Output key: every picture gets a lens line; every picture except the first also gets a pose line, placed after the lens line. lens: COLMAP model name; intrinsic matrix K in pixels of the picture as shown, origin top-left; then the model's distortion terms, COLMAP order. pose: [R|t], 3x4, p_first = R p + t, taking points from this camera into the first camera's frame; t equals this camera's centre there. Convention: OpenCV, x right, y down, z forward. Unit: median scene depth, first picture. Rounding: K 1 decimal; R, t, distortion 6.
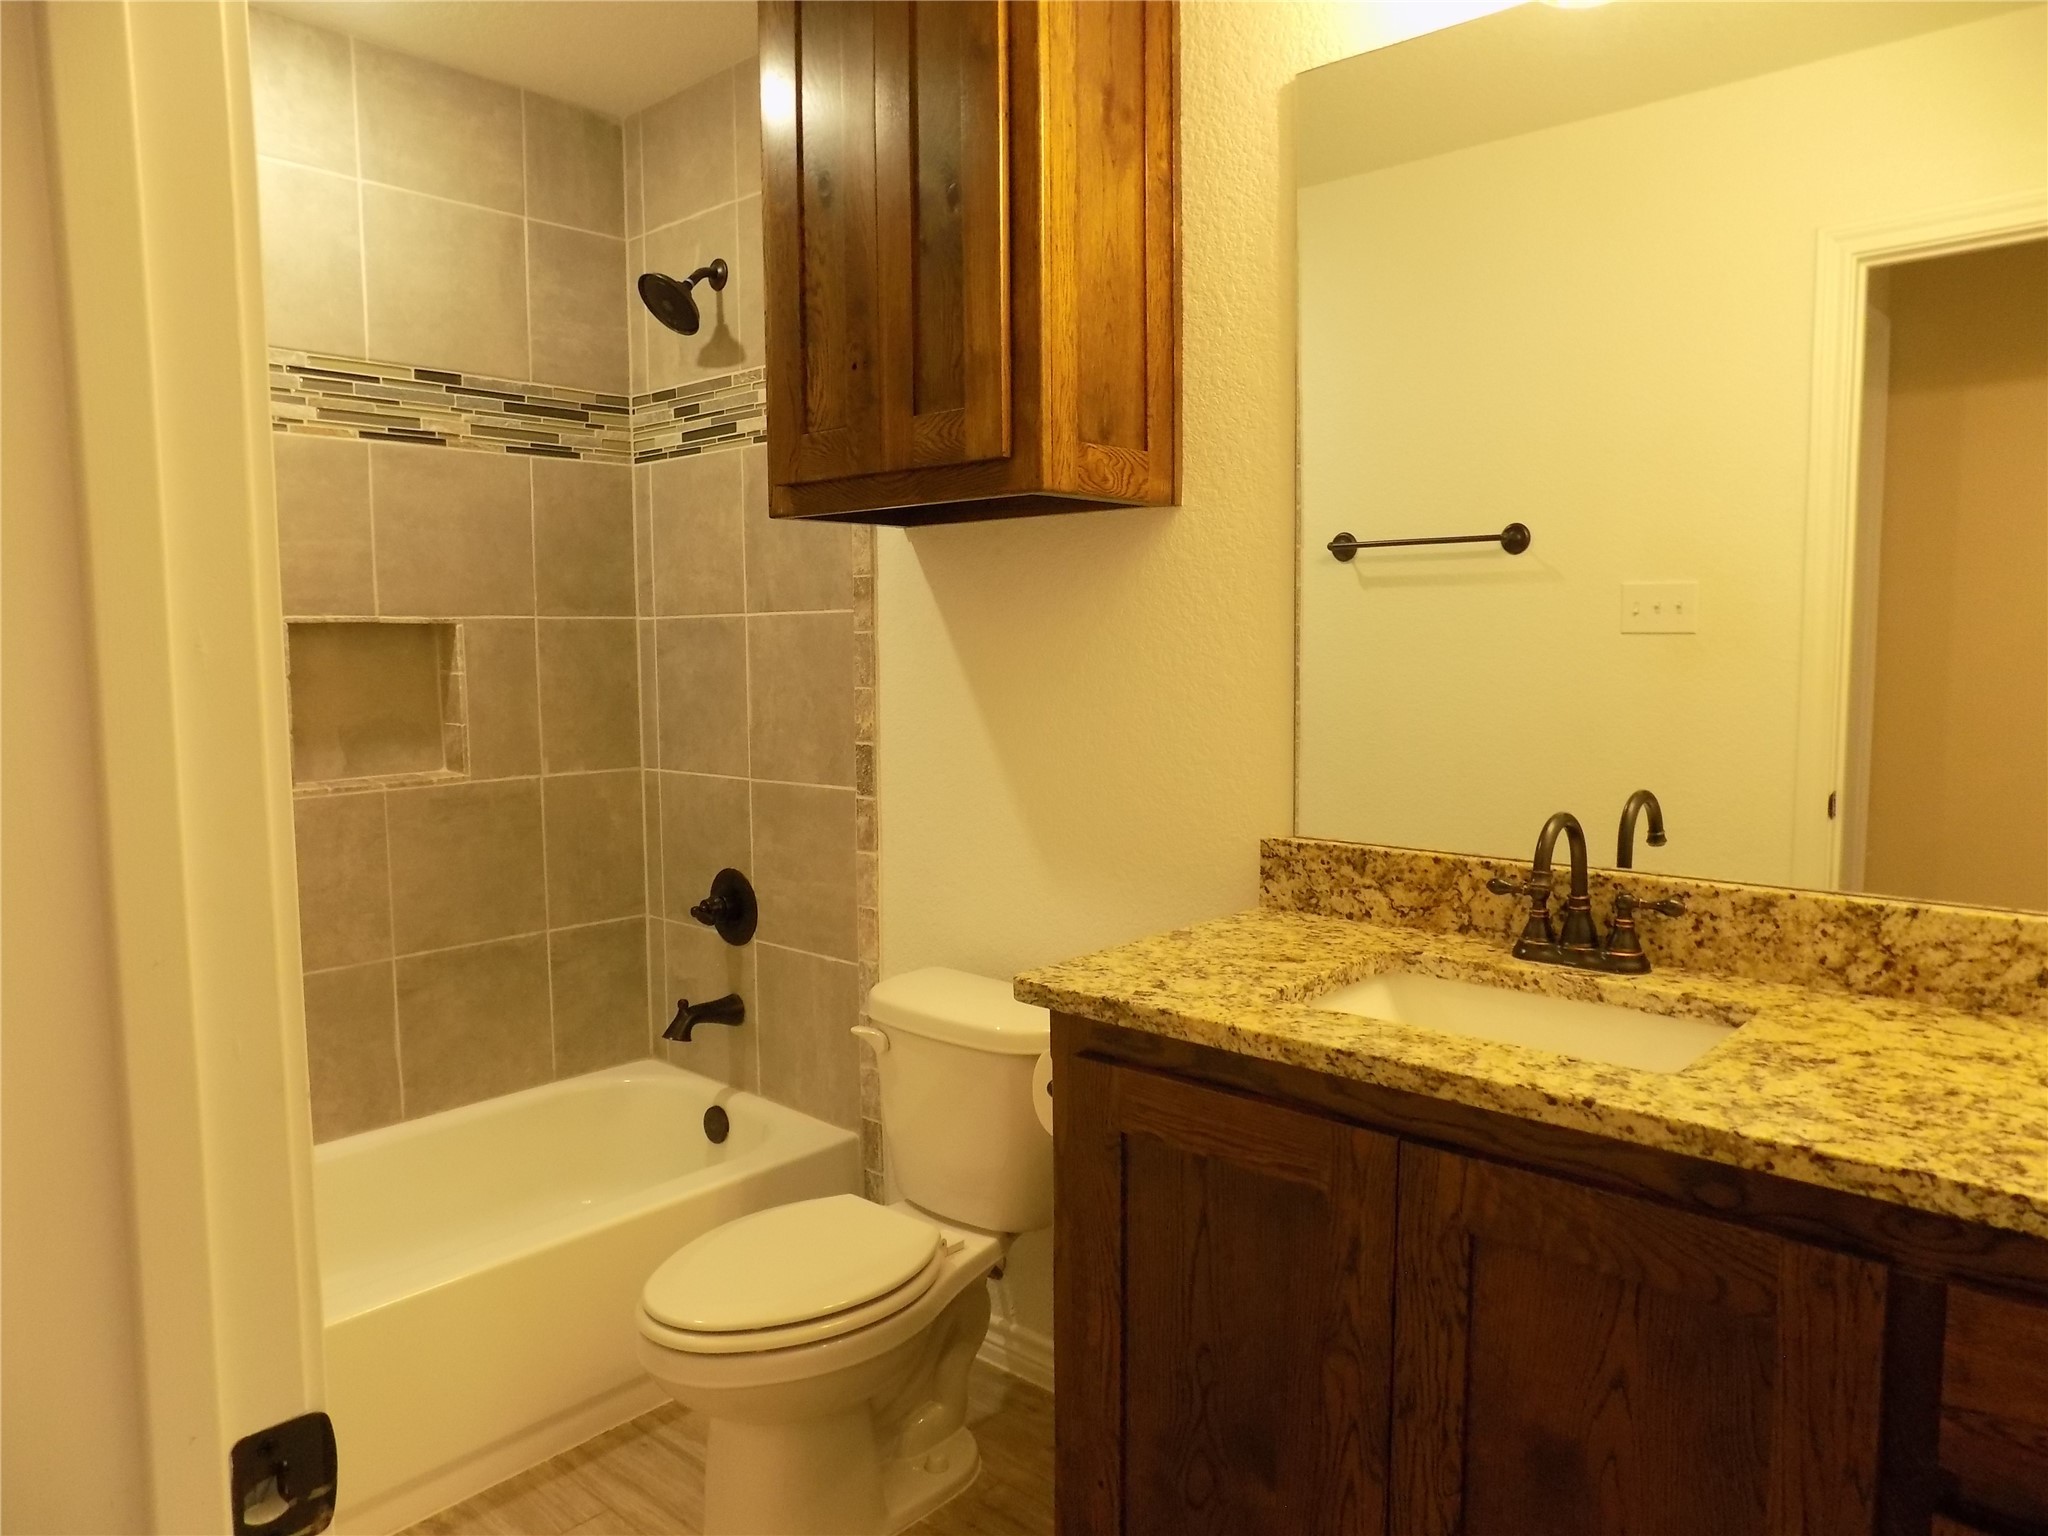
lens RADIAL K [[1383.2, 0, 1030.2], [0, 1383.2, 763.6], [0, 0, 1]] dist [-0.073290, 0.070127]
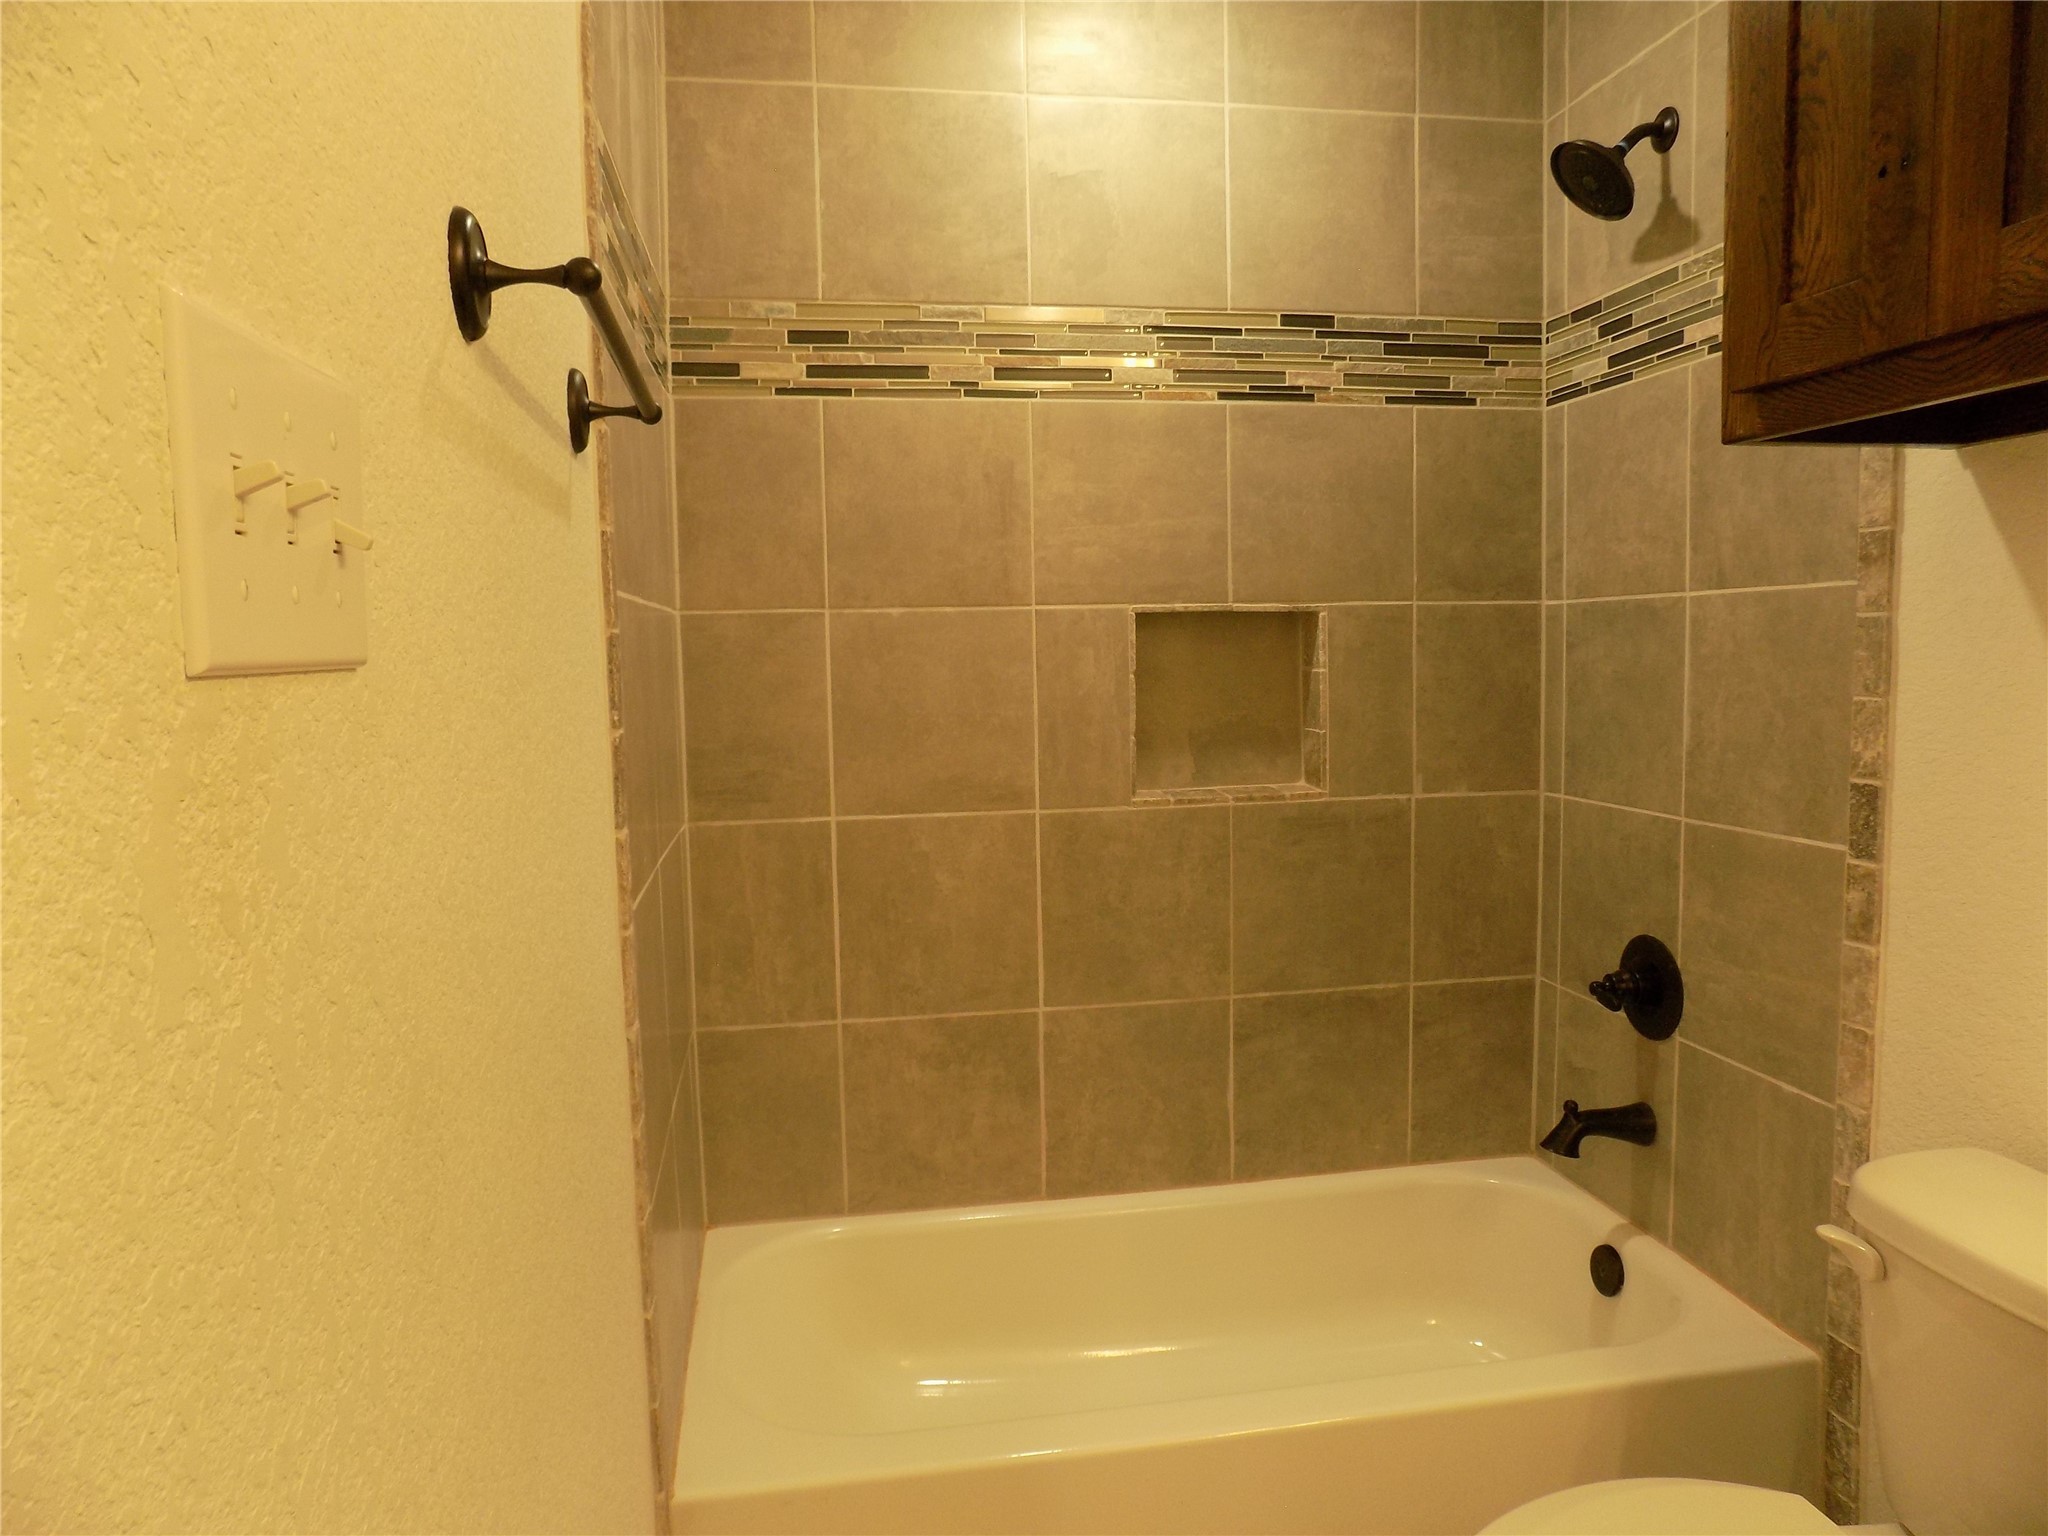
lens RADIAL K [[1383.2, 0, 1030.2], [0, 1383.2, 763.6], [0, 0, 1]] dist [-0.073290, 0.070127]
pose [[0.786662, 0.046689, -0.615616, -0.031809], [-0.044781, 0.998825, 0.018529, -0.016330], [0.615758, 0.012992, 0.787828, 0.221109]]
